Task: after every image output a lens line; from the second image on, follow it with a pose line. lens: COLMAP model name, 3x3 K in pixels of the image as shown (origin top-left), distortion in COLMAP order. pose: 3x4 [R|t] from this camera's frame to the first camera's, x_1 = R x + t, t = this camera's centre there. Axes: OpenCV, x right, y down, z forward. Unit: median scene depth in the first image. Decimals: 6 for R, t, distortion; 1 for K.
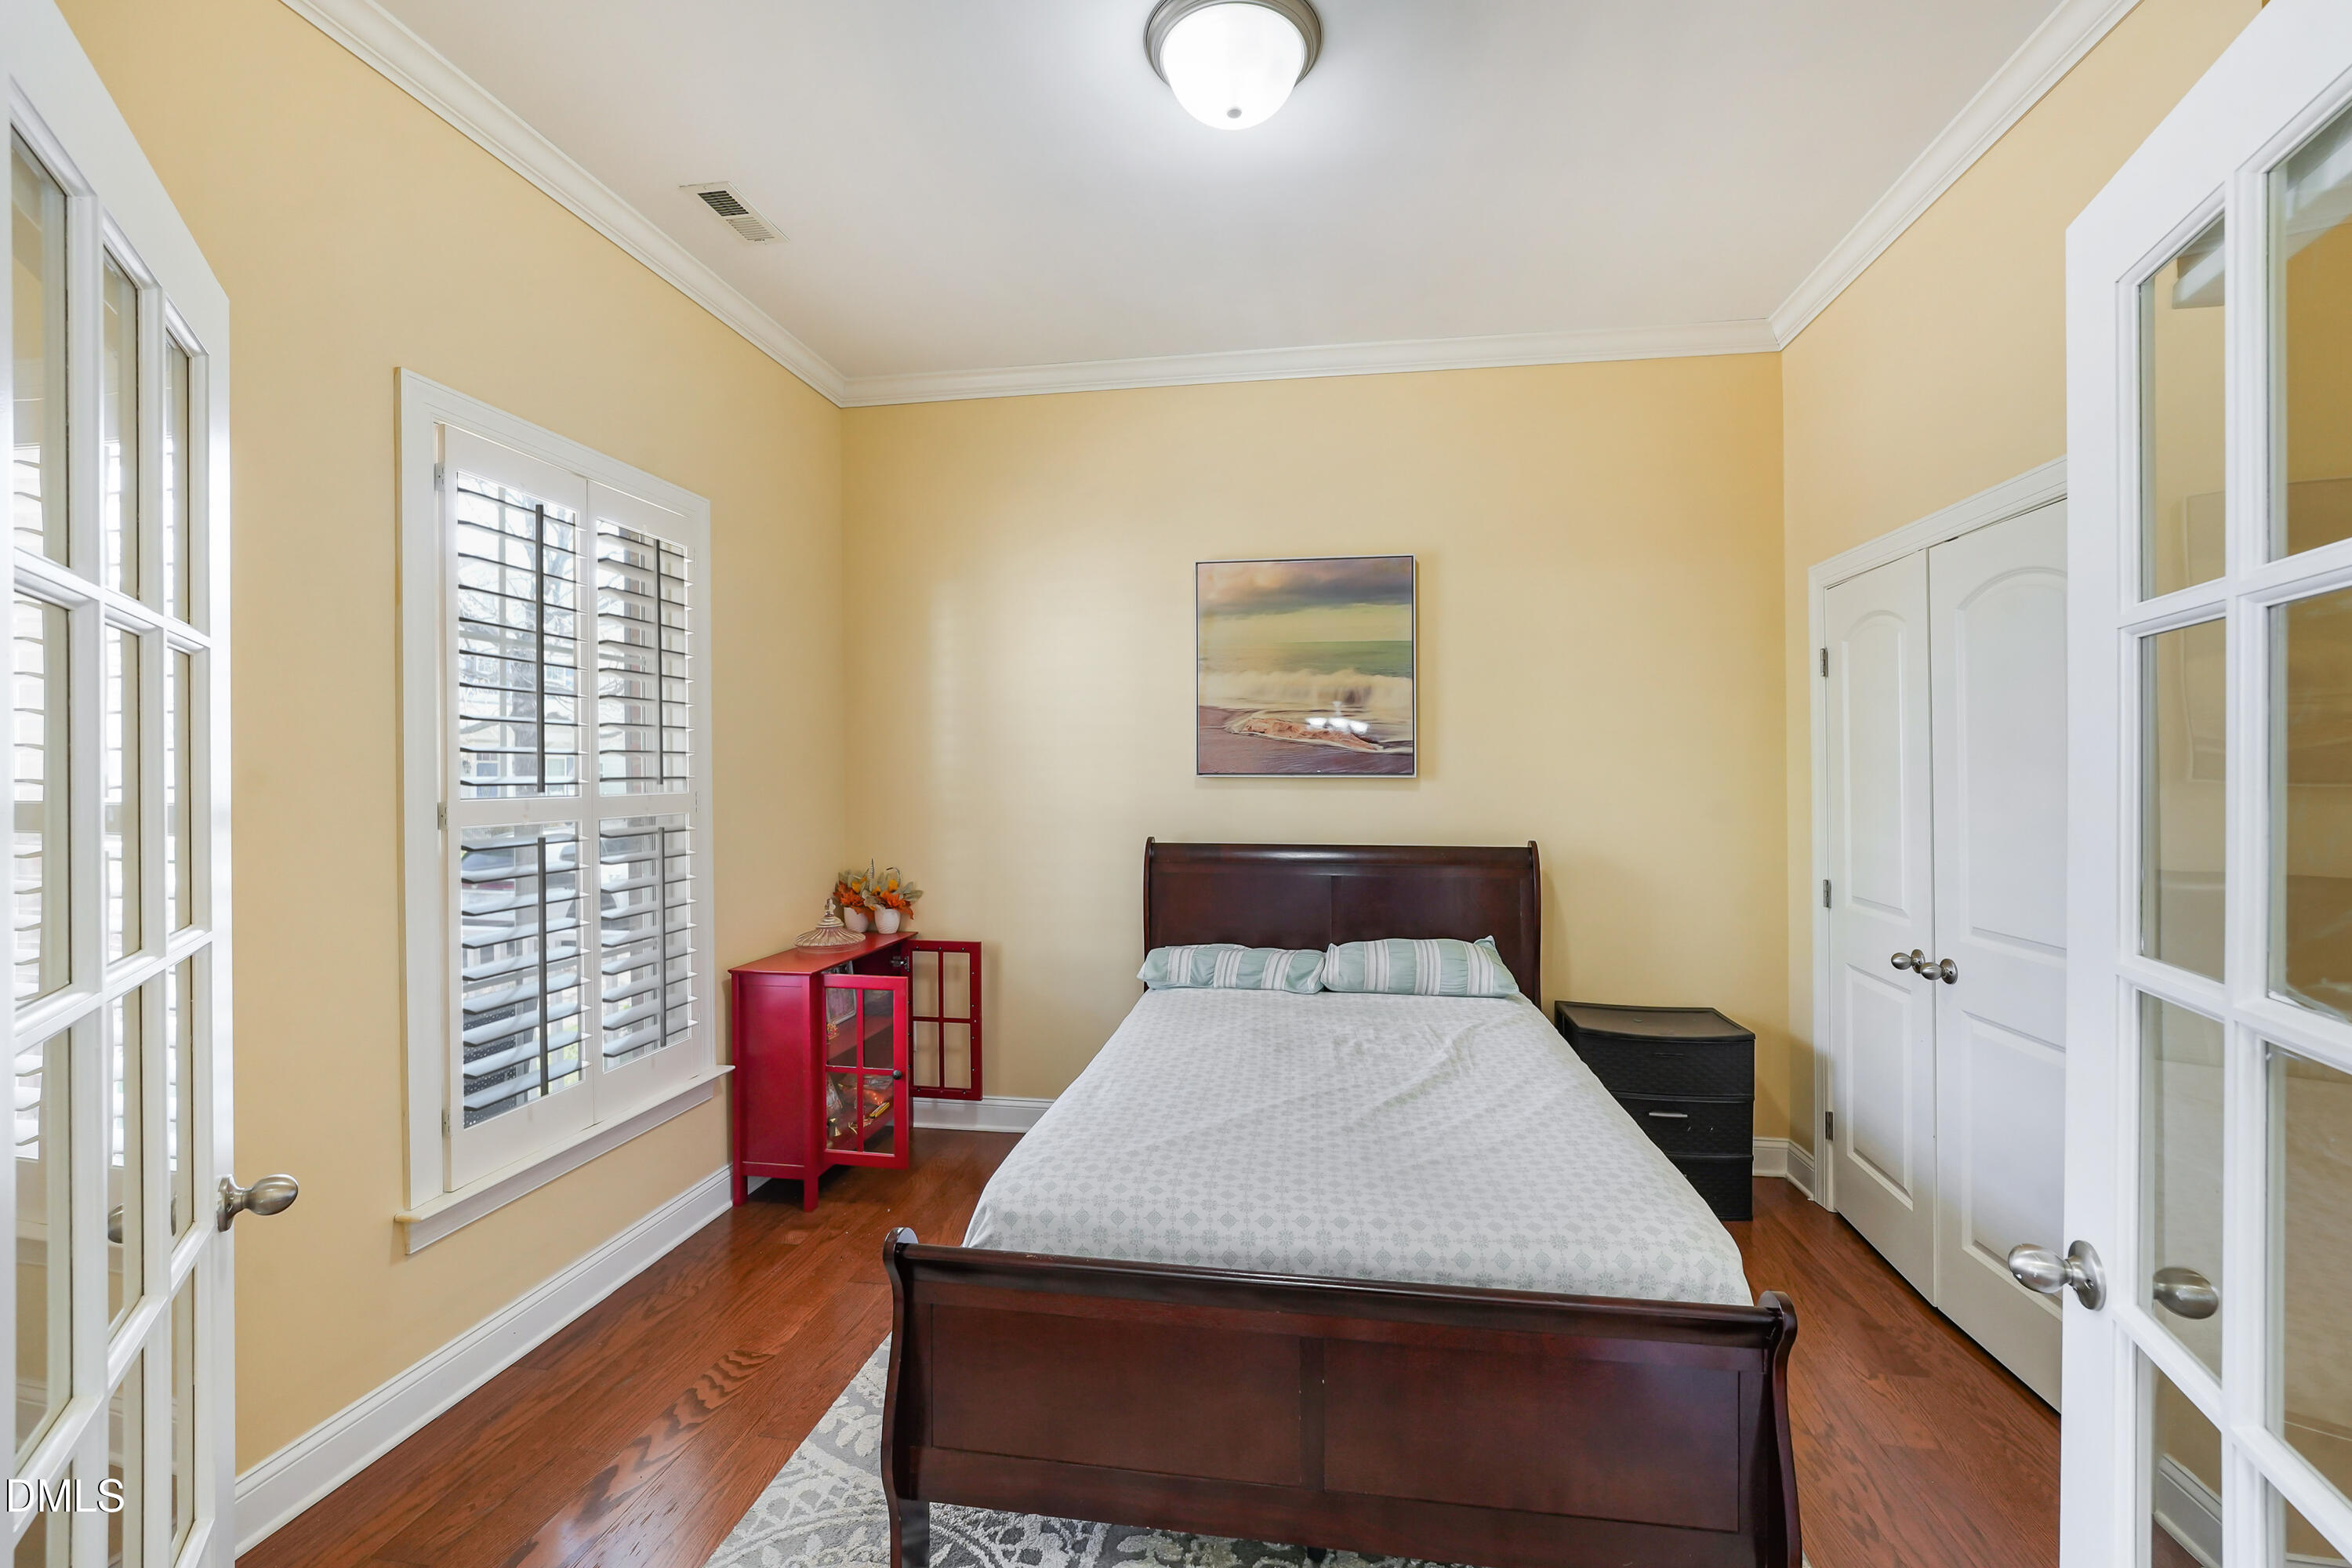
lens RADIAL K [[908.4, 0, 1180.0], [0, 908.4, 774.0], [0, 0, 1]] dist [-0.042677, 0.005090]
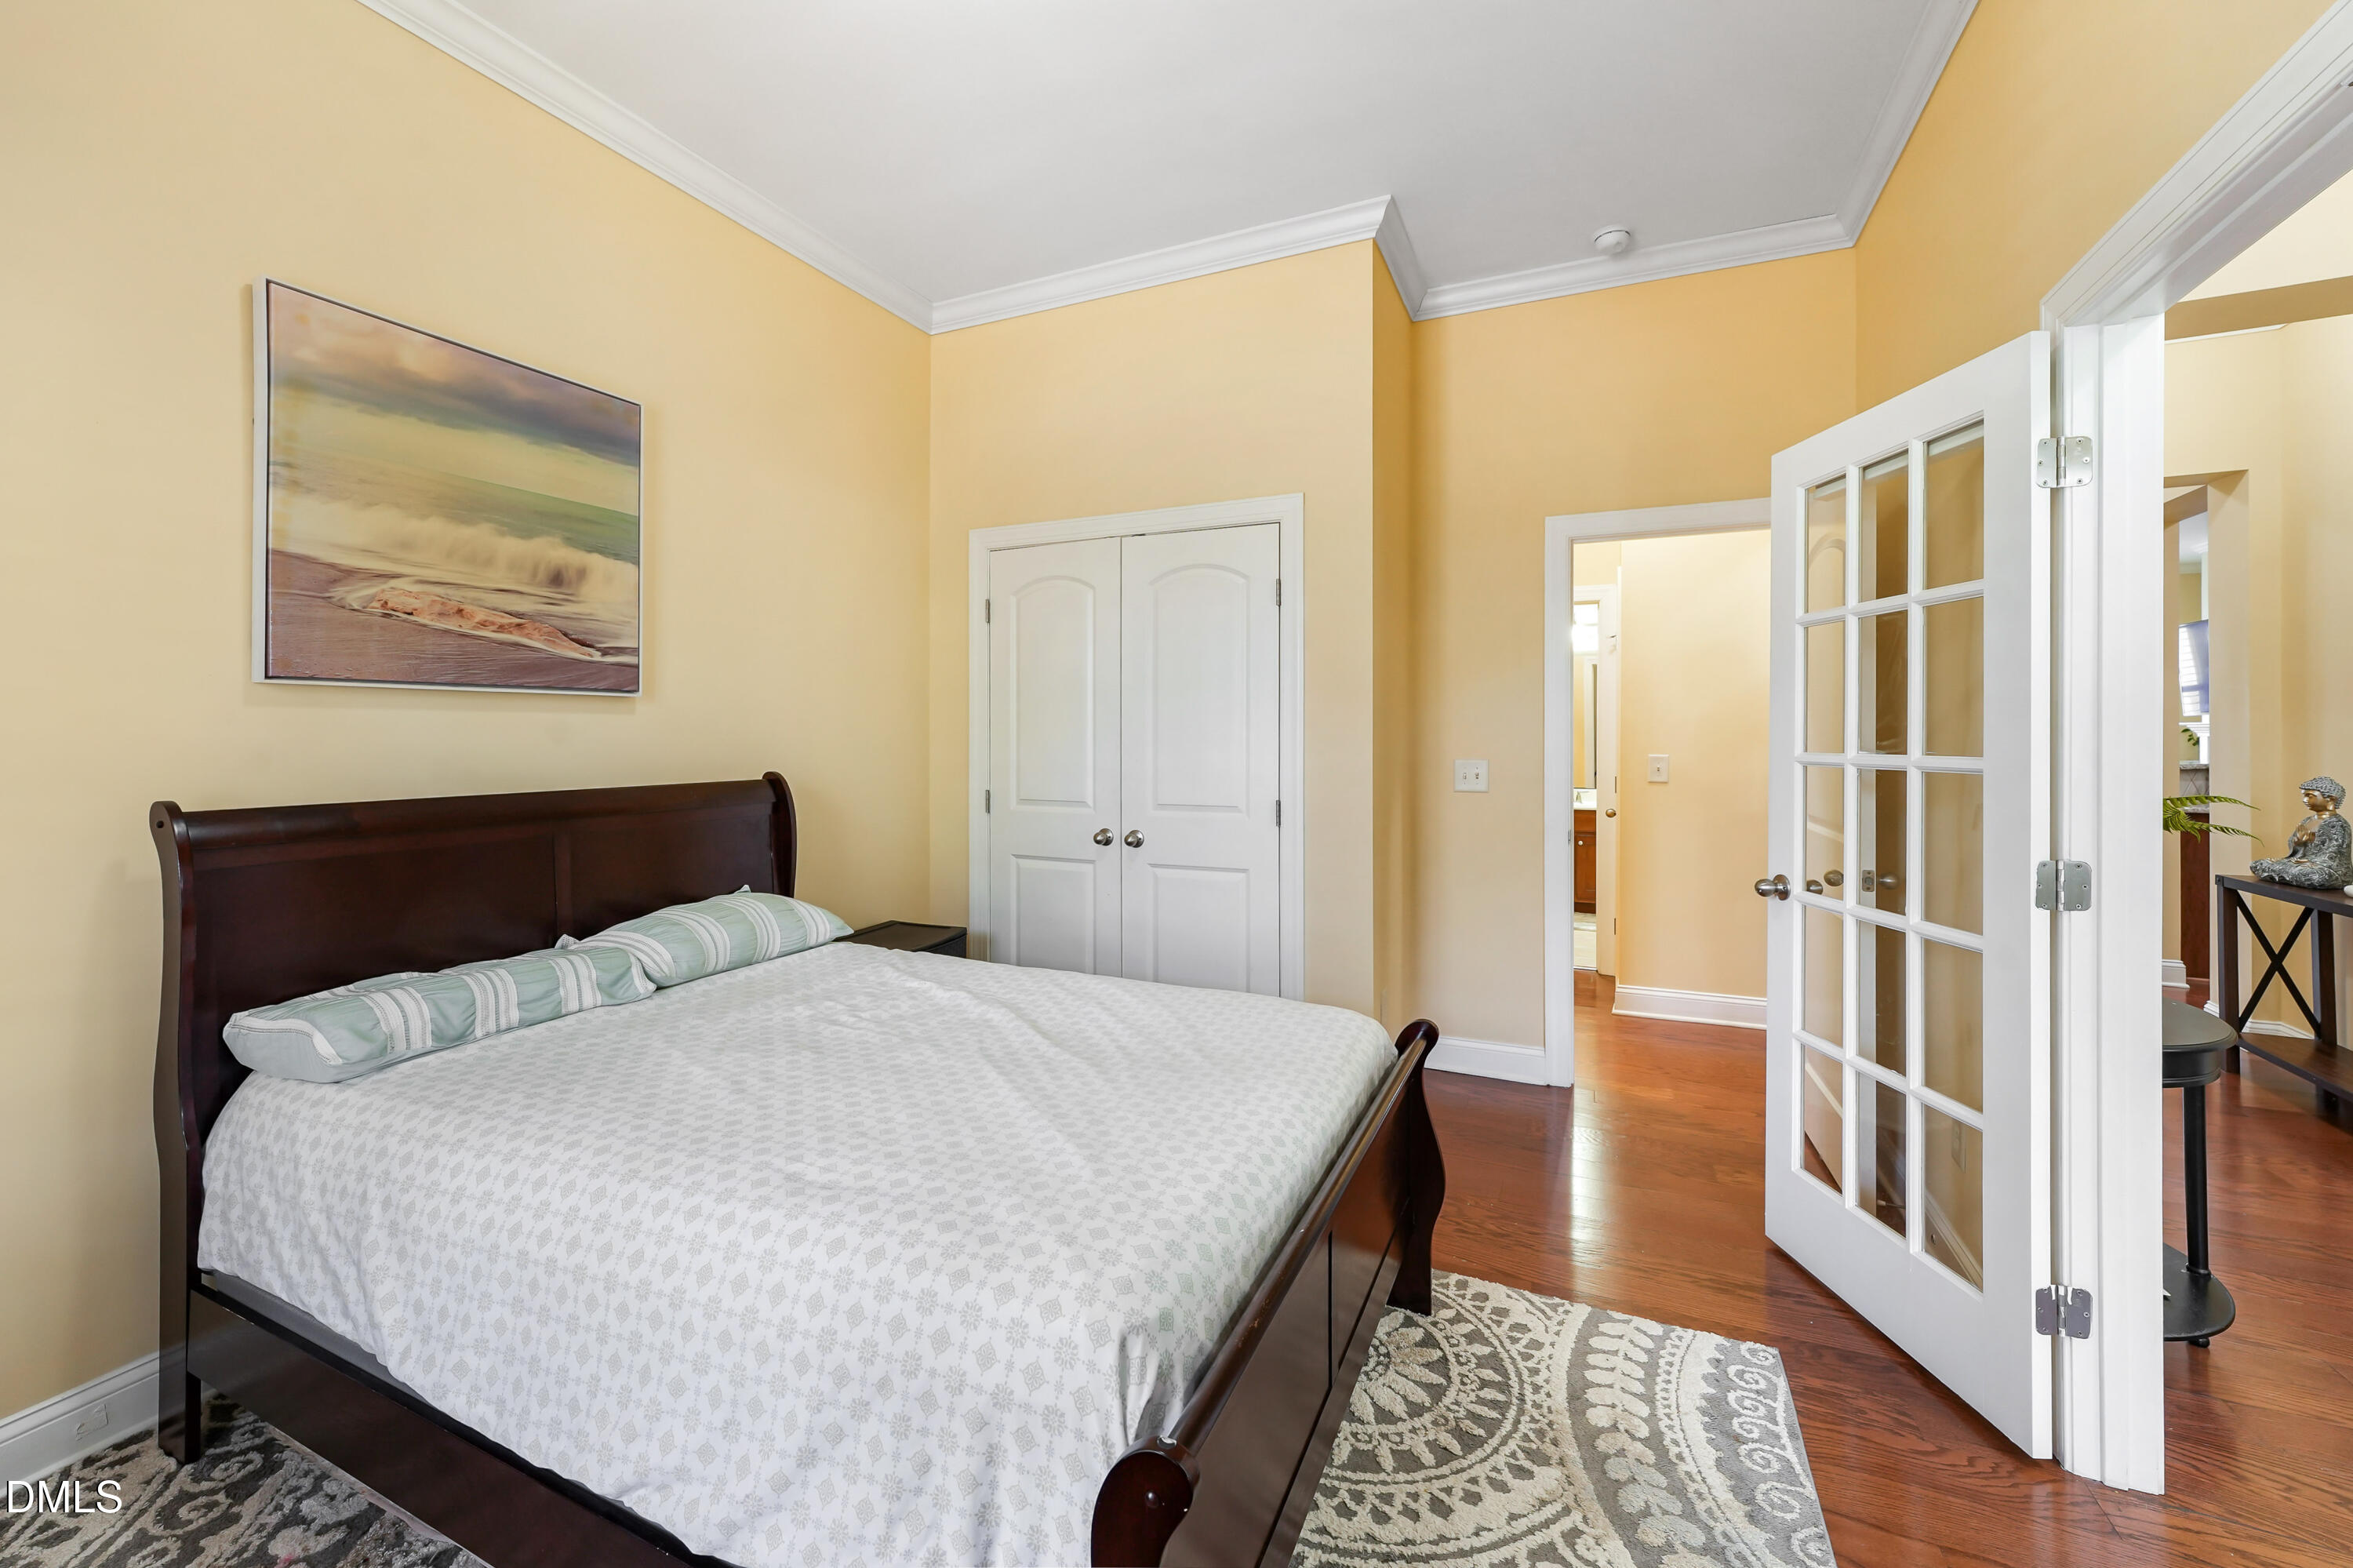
lens RADIAL K [[908.8, 0, 1202.2], [0, 908.8, 732.7], [0, 0, 1]] dist [-0.042677, 0.005090]
pose [[0.250024, -0.002729, 0.968236, -0.348690], [-0.000404, 0.999996, 0.002923, 0.031817], [-0.968239, -0.001122, 0.250022, 0.354590]]
